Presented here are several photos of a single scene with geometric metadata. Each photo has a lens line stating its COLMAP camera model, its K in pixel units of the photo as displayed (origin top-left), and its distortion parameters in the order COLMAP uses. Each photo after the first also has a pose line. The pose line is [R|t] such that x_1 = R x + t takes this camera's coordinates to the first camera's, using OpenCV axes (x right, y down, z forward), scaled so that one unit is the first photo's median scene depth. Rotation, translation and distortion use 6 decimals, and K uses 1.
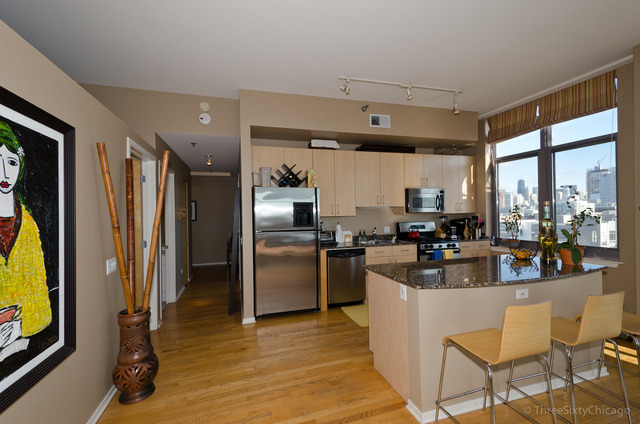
lens RADIAL K [[279.0, 0, 316.9], [0, 279.0, 215.0], [0, 0, 1]] dist [-0.002869, -0.010123]
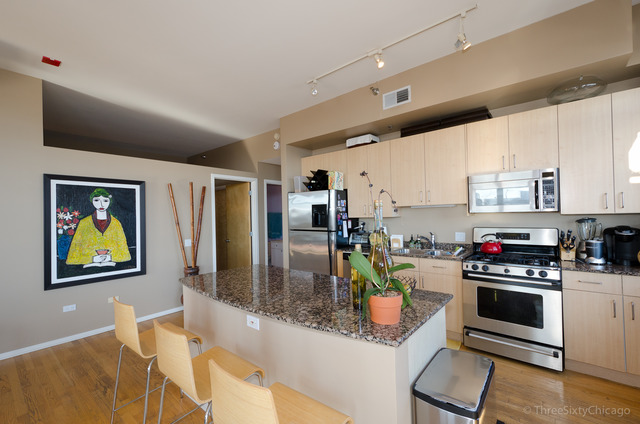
lens RADIAL K [[279.0, 0, 321.6], [0, 279.0, 213.7], [0, 0, 1]] dist [-0.002869, -0.010123]
pose [[0.538126, 0.004289, -0.842854, 0.843890], [0.008854, 0.999903, 0.010741, -0.020766], [0.842818, -0.013243, 0.538035, 0.427072]]
